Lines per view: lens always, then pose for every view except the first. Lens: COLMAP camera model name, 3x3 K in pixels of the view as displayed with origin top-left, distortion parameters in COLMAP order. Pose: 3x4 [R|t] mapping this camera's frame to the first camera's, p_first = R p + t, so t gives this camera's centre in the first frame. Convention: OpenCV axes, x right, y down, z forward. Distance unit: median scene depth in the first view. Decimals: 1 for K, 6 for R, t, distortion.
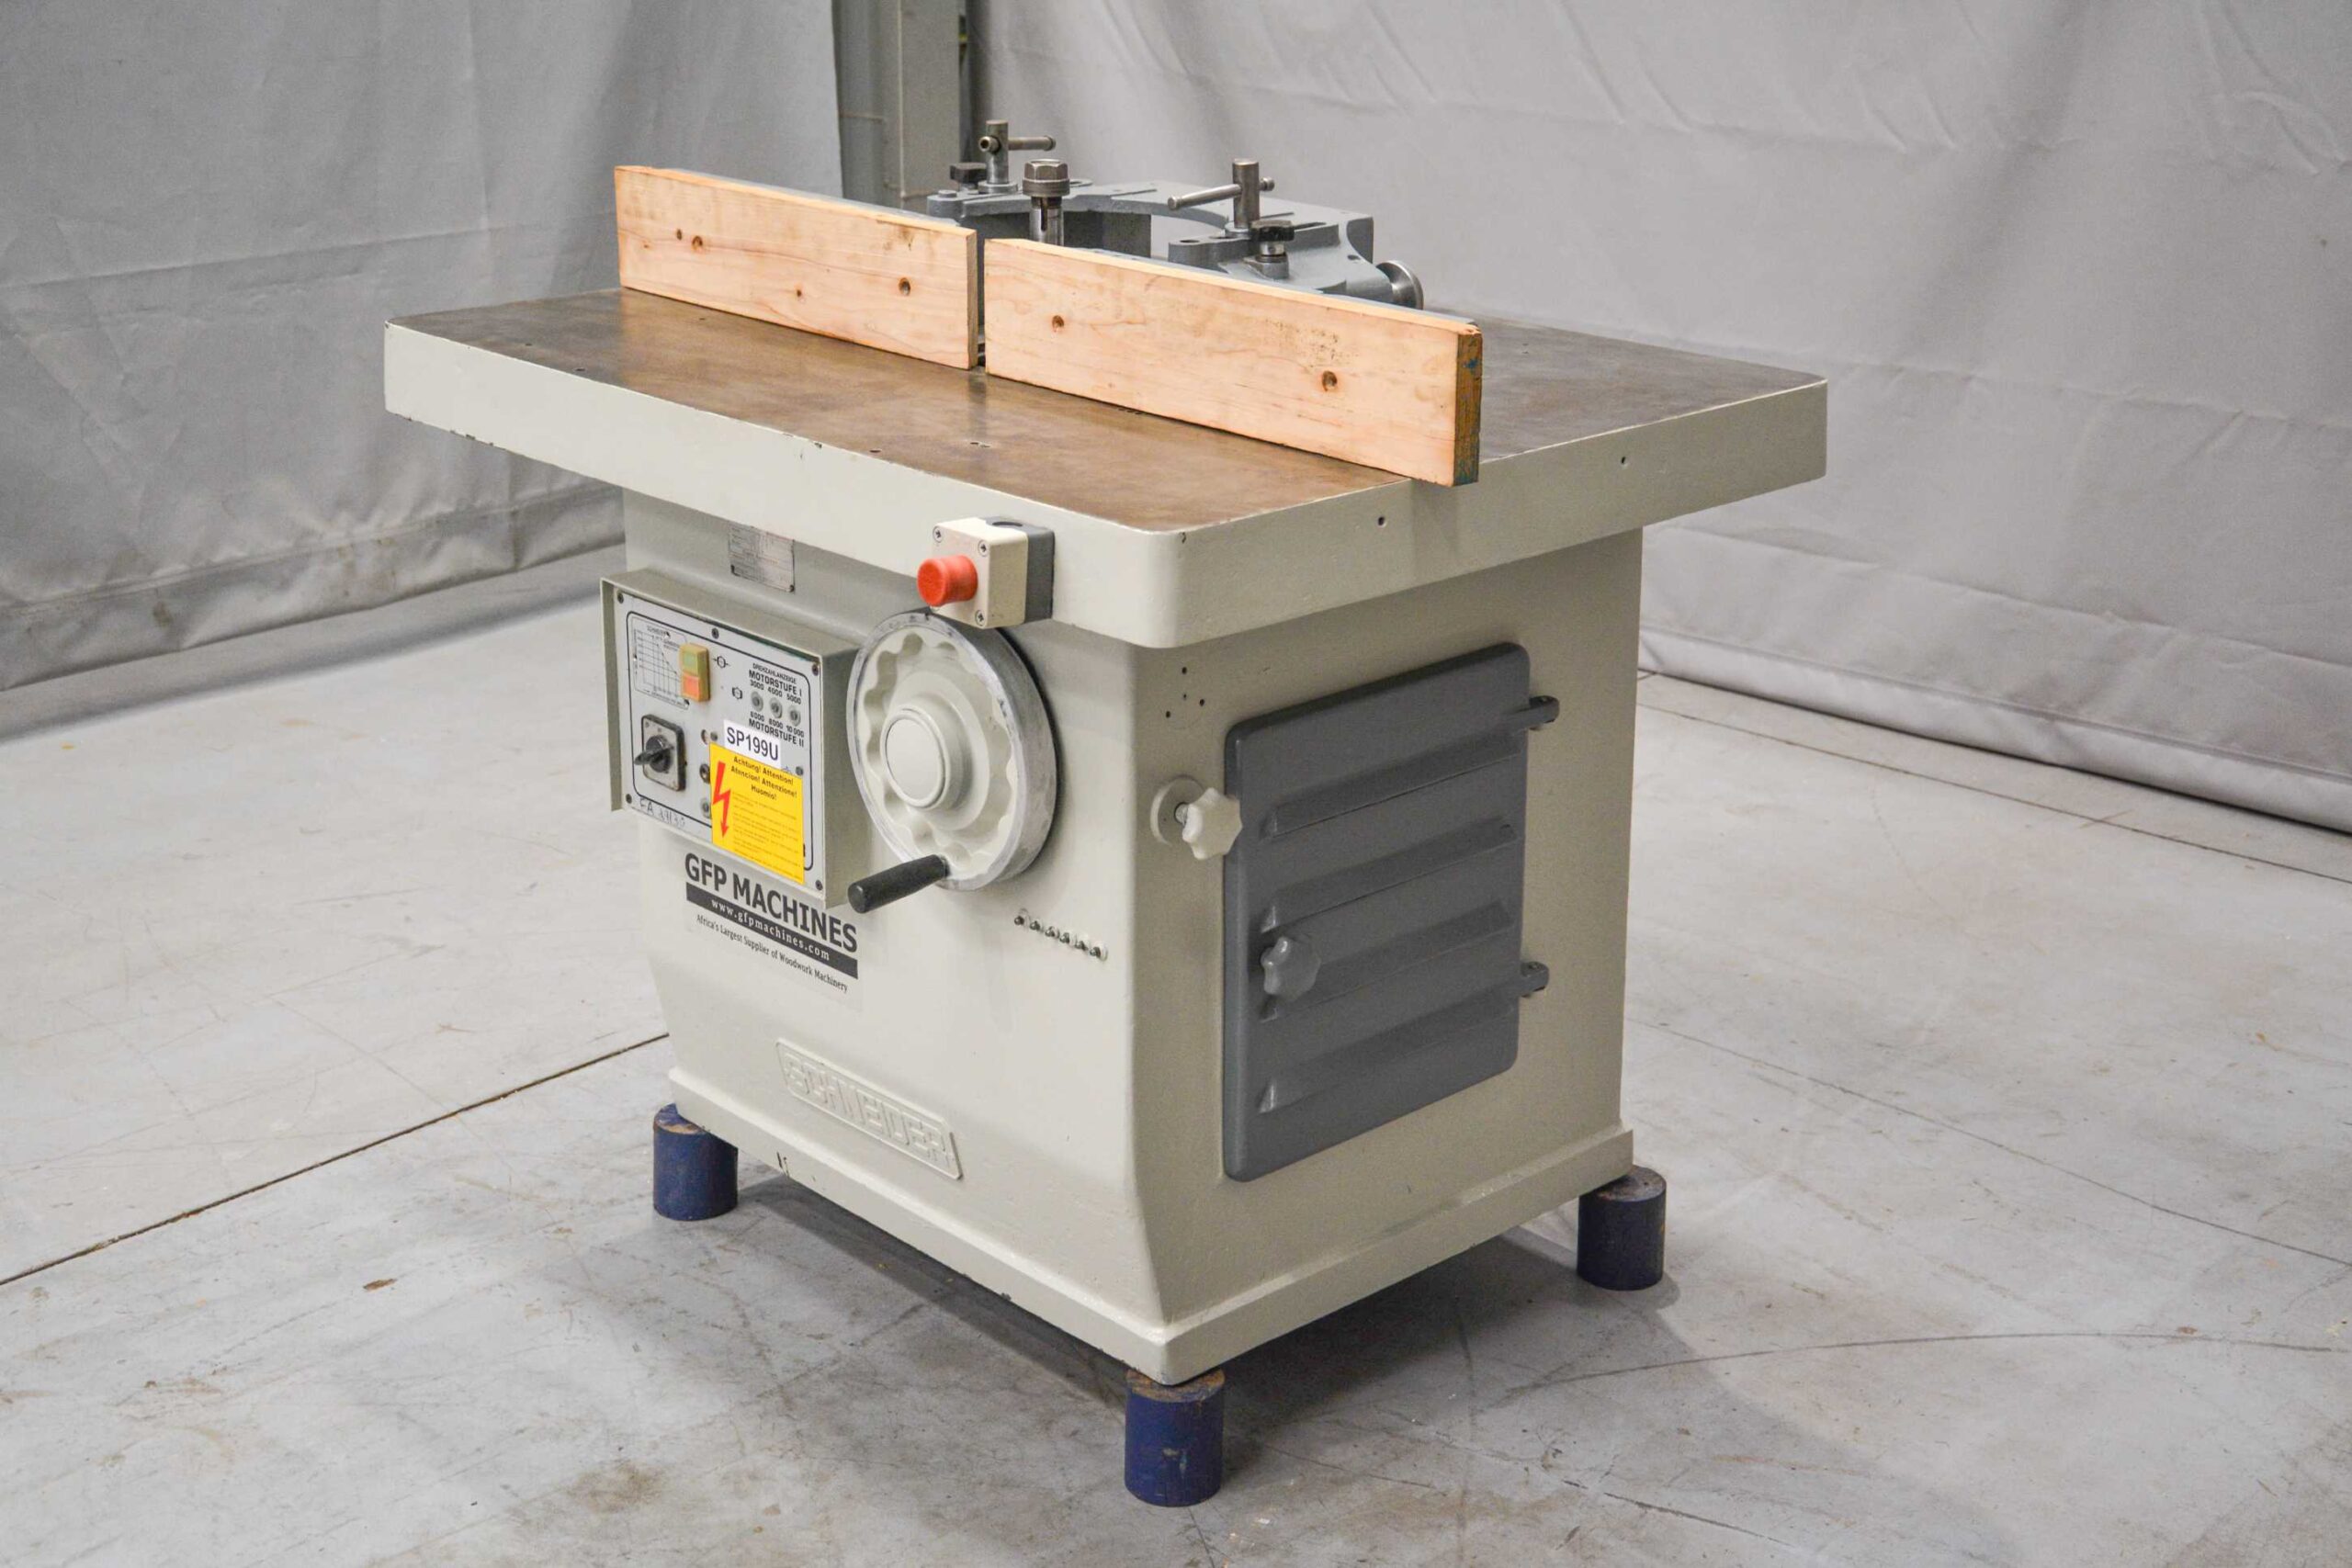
lens RADIAL K [[3162.3, 0, 1185.4], [0, 3162.3, 767.1], [0, 0, 1]] dist [0.146229, 0.000000]
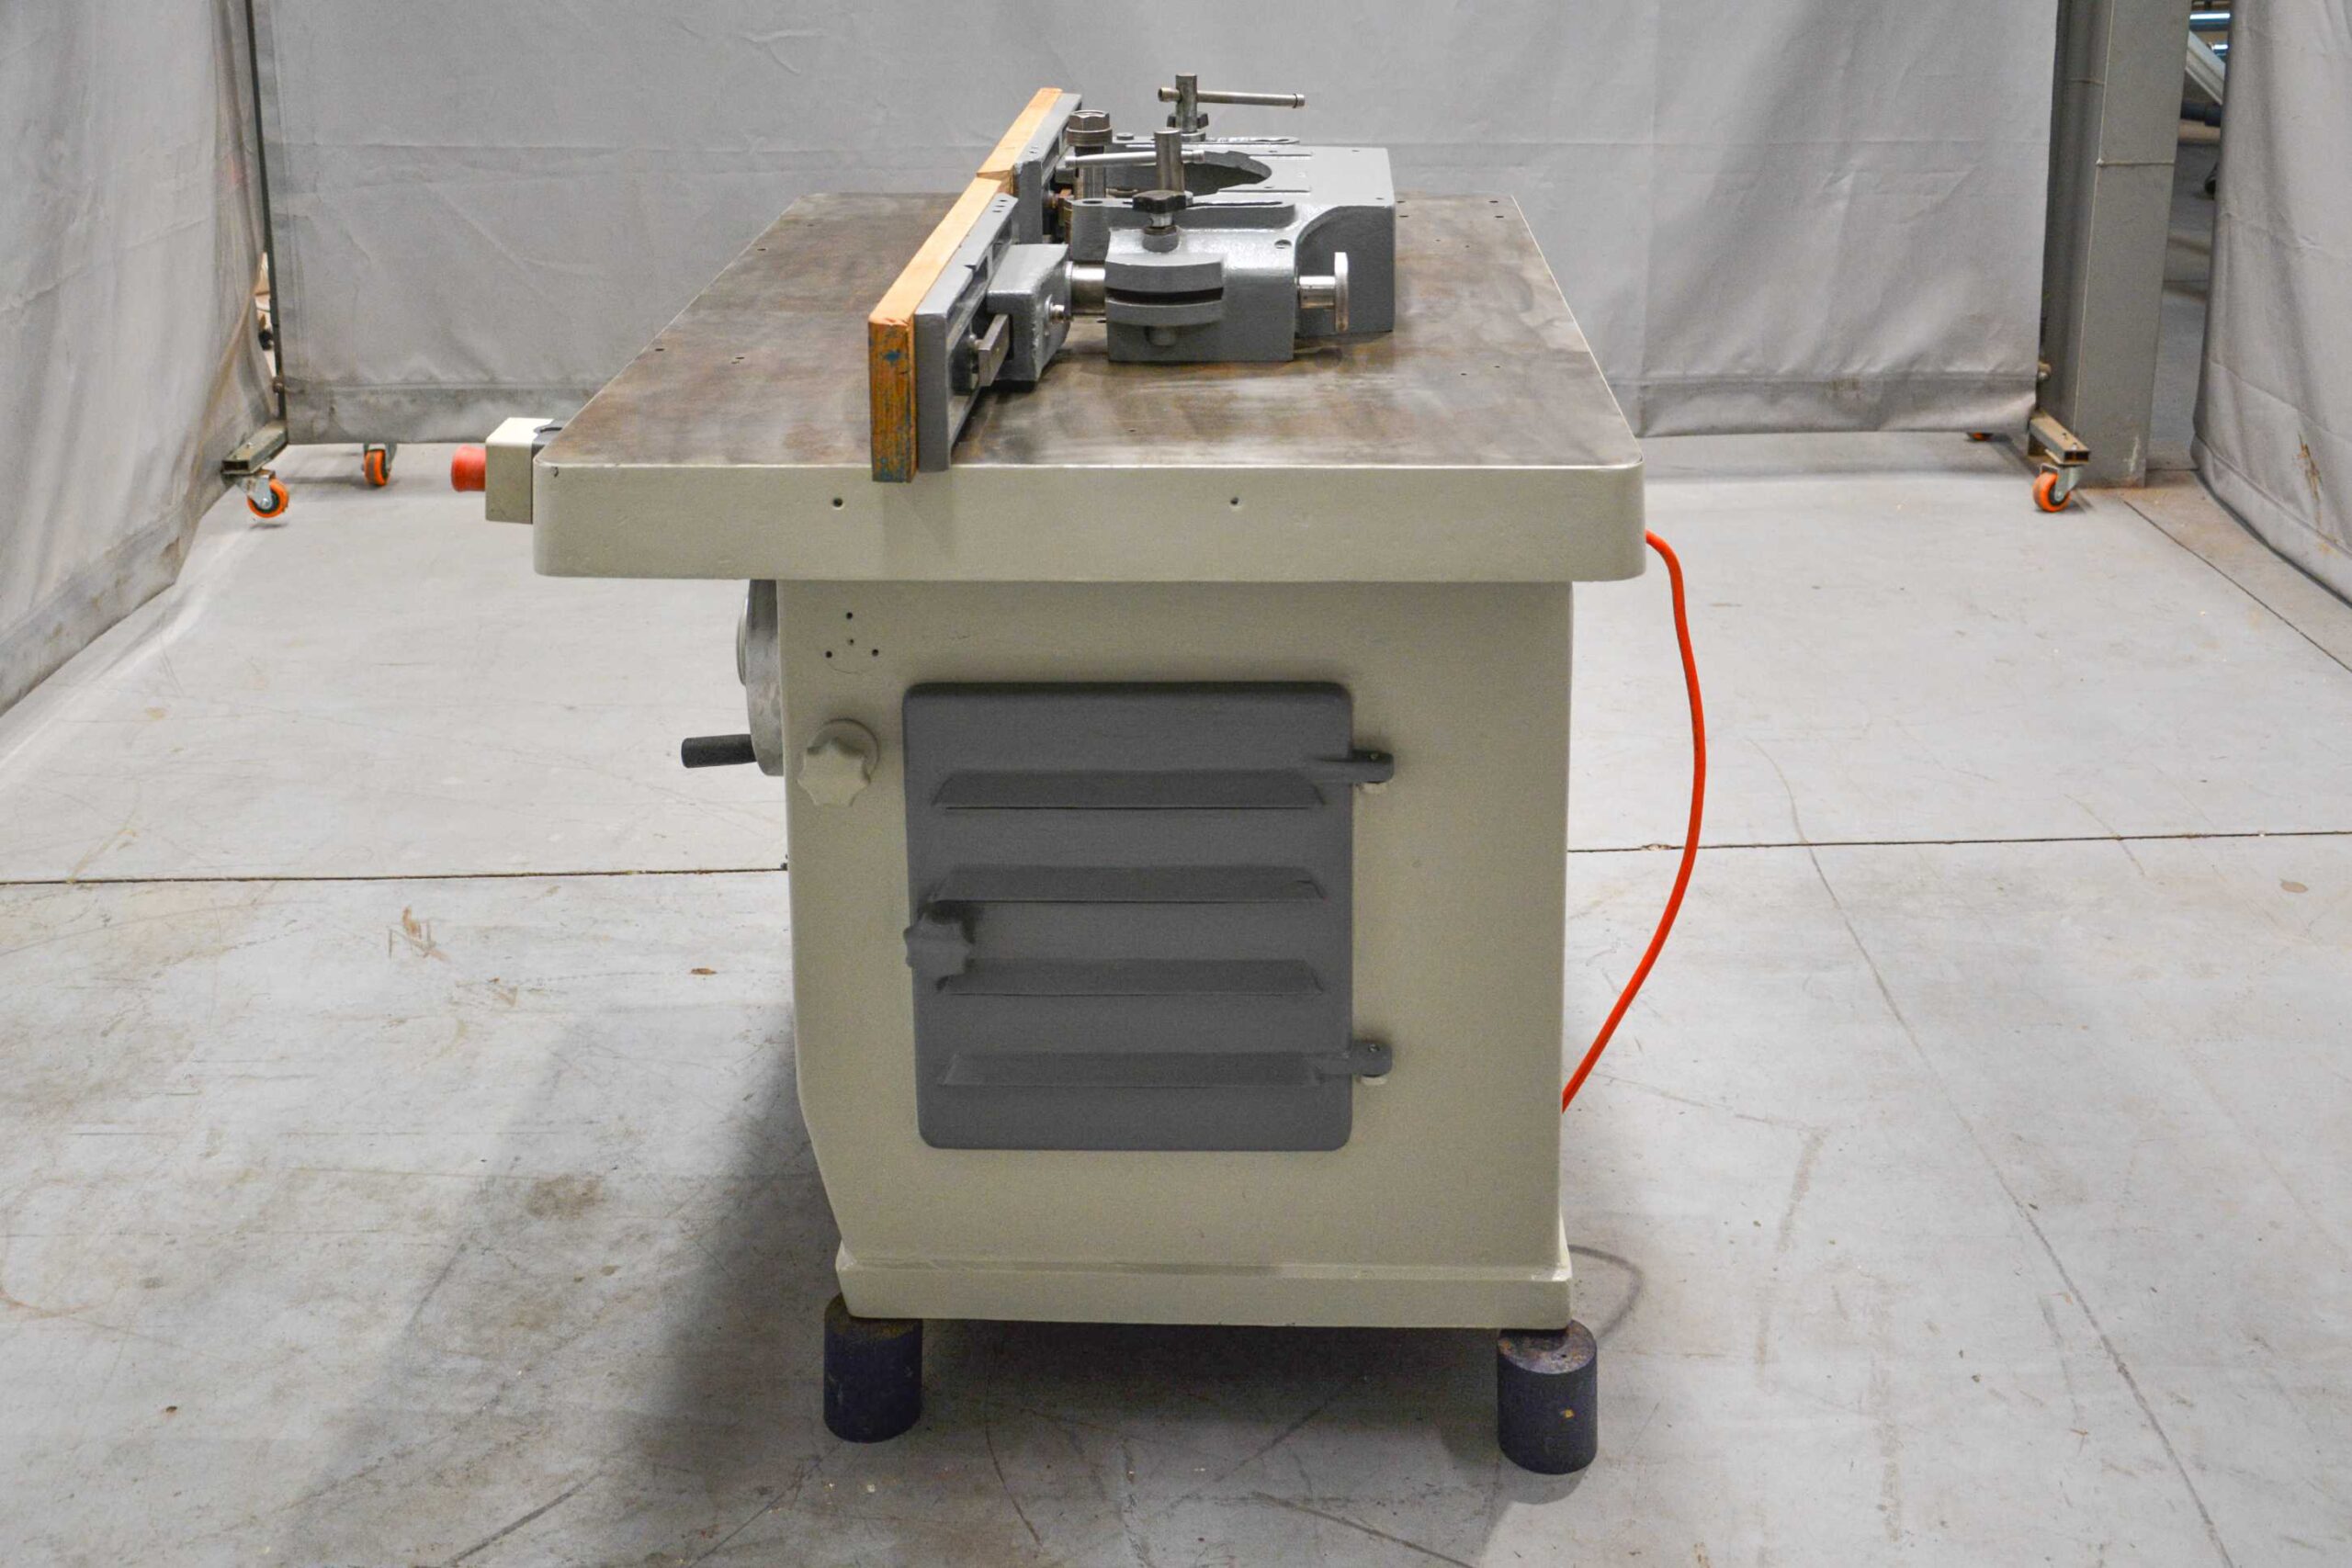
lens RADIAL K [[2529.9, 0, 1155.8], [0, 2529.9, 430.9], [0, 0, 1]] dist [0.021335, 0.000000]
pose [[0.698117, 0.182494, -0.692335, 0.527515], [-0.215750, 0.975645, 0.039620, -0.121034], [0.682704, 0.121711, 0.720487, 0.426613]]
